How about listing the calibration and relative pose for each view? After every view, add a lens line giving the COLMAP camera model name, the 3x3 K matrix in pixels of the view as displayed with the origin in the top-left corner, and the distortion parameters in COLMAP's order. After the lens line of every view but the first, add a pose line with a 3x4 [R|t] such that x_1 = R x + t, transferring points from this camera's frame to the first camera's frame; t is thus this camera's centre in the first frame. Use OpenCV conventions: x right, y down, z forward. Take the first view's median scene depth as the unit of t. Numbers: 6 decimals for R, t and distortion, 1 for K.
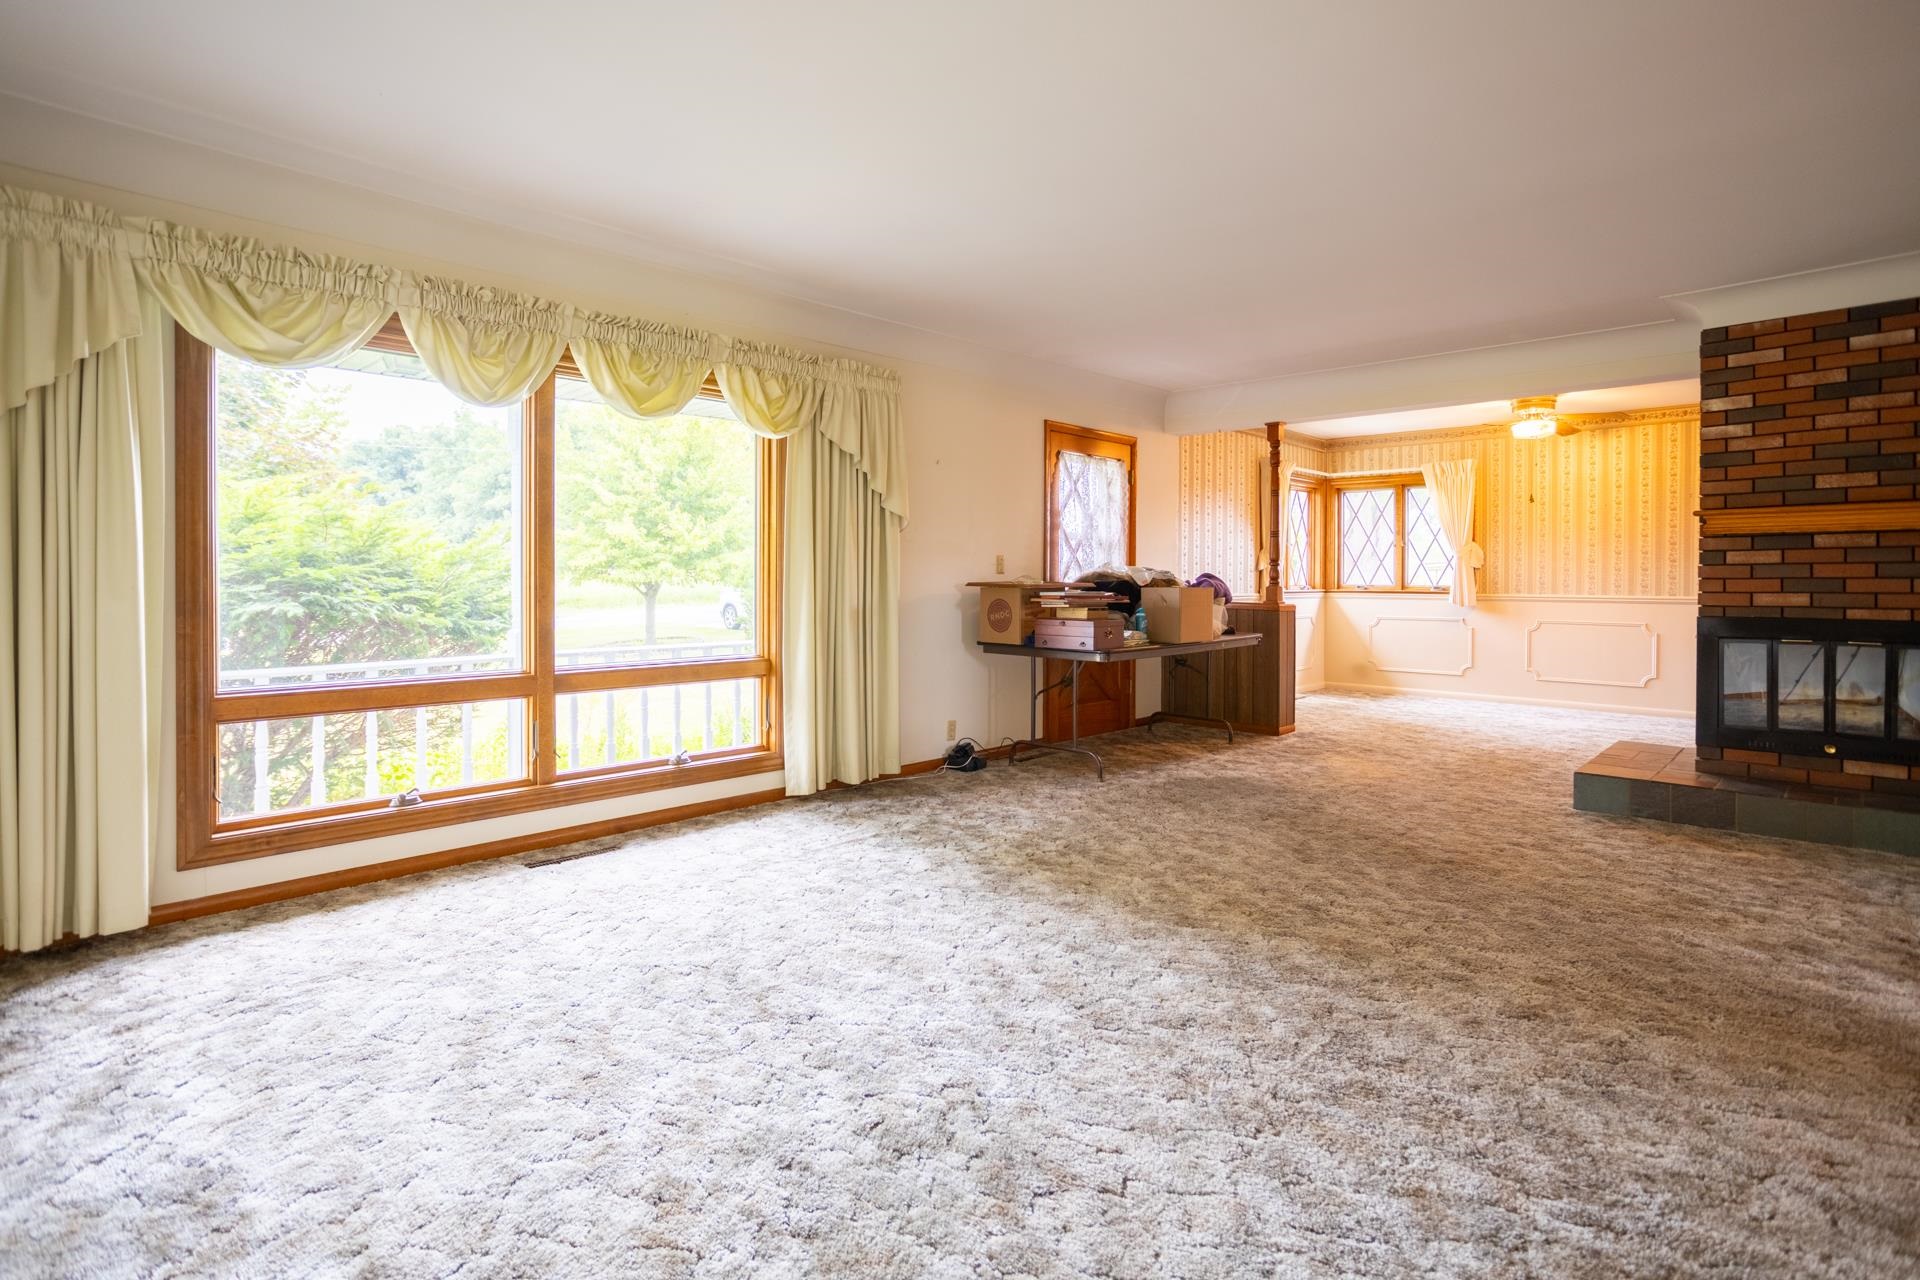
lens RADIAL K [[928.1, 0, 1025.7], [0, 928.1, 582.5], [0, 0, 1]] dist [-0.018399, 0.002958]
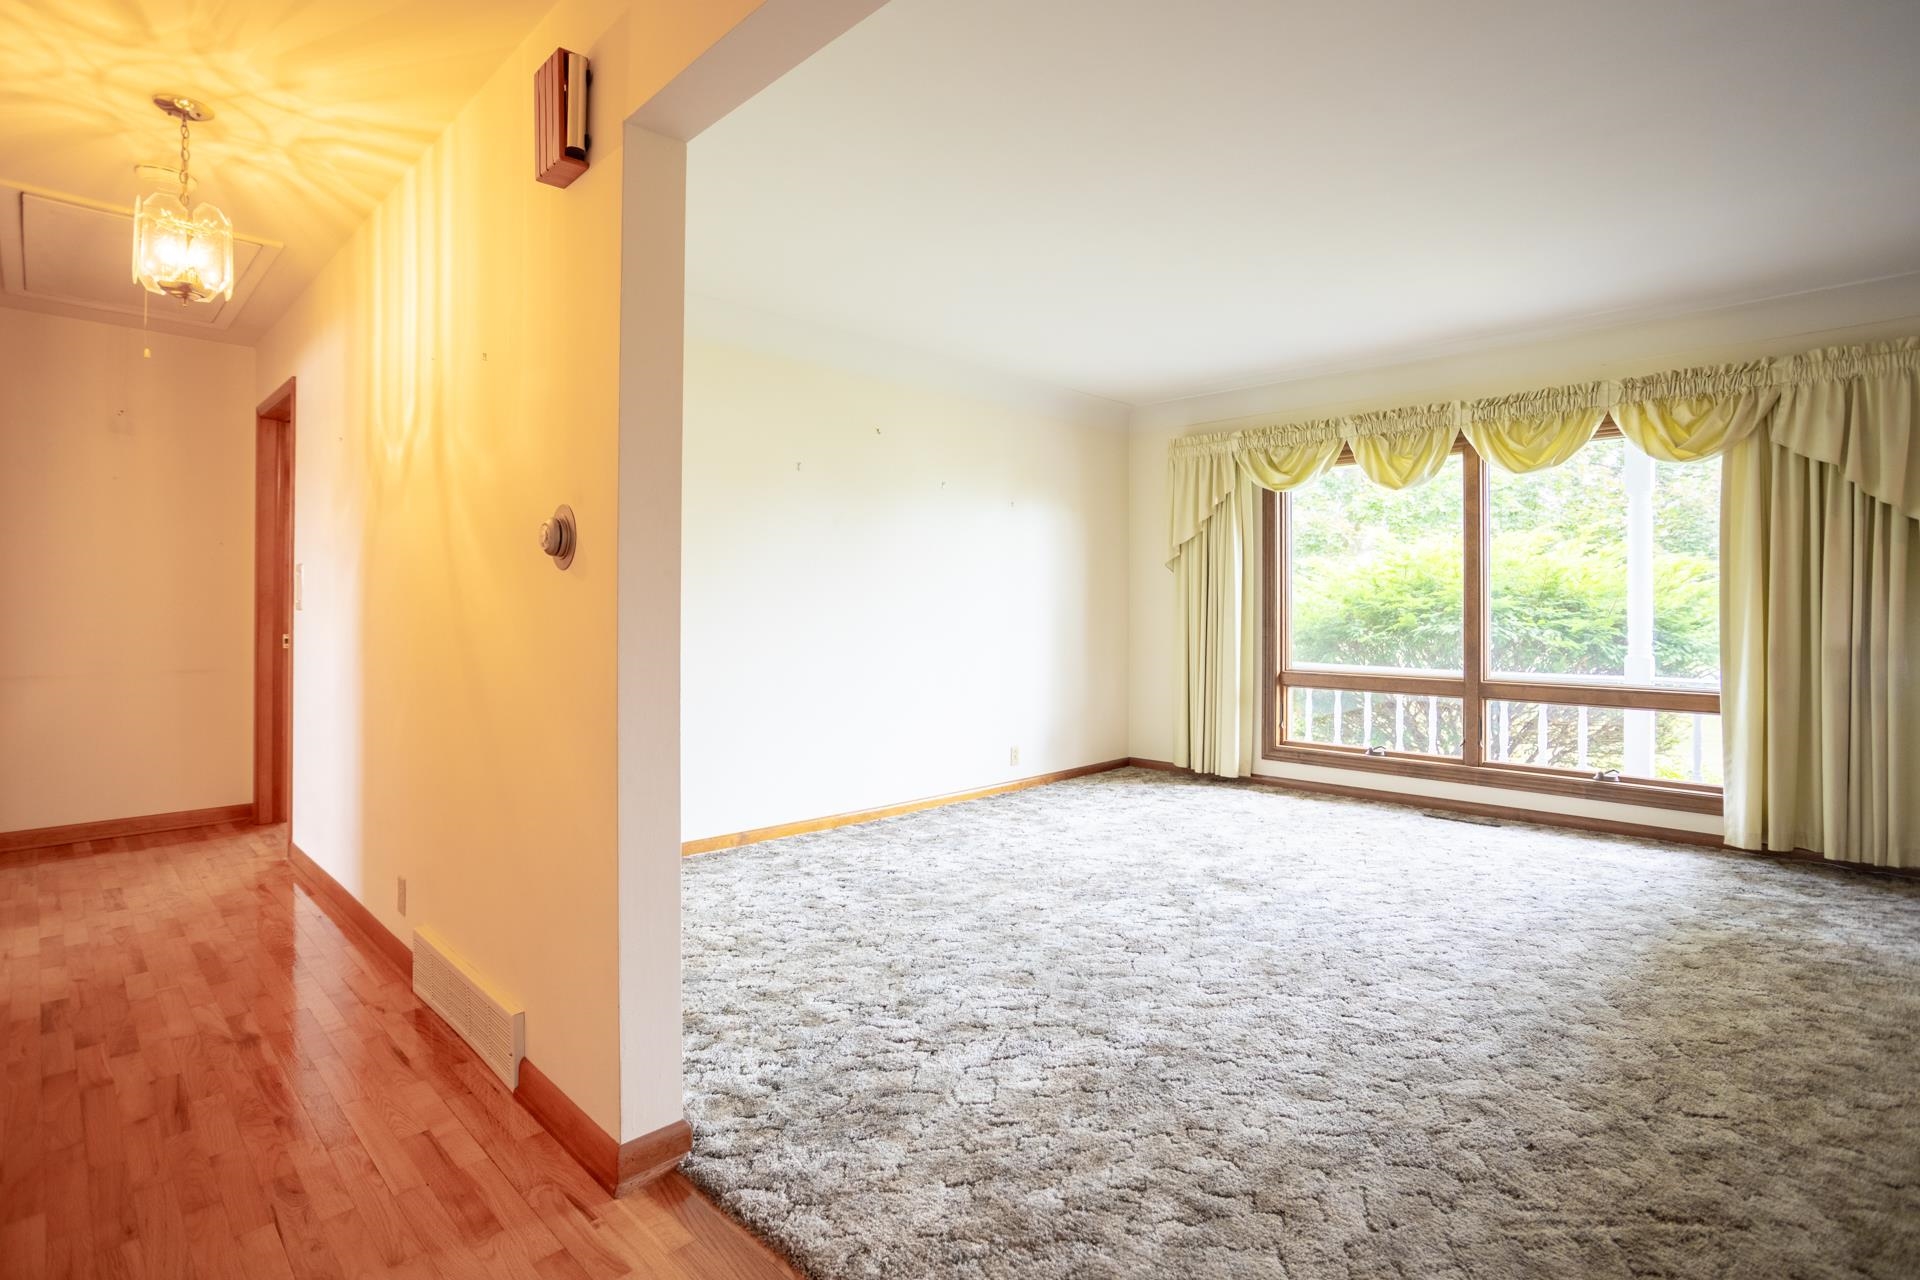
lens RADIAL K [[928.1, 0, 971.2], [0, 928.1, 650.8], [0, 0, 1]] dist [-0.018399, 0.002958]
pose [[-0.004251, 0.047320, -0.998871, 0.893324], [-0.009765, 0.998830, 0.047359, -0.000214], [0.999943, 0.009955, -0.003784, 0.333740]]
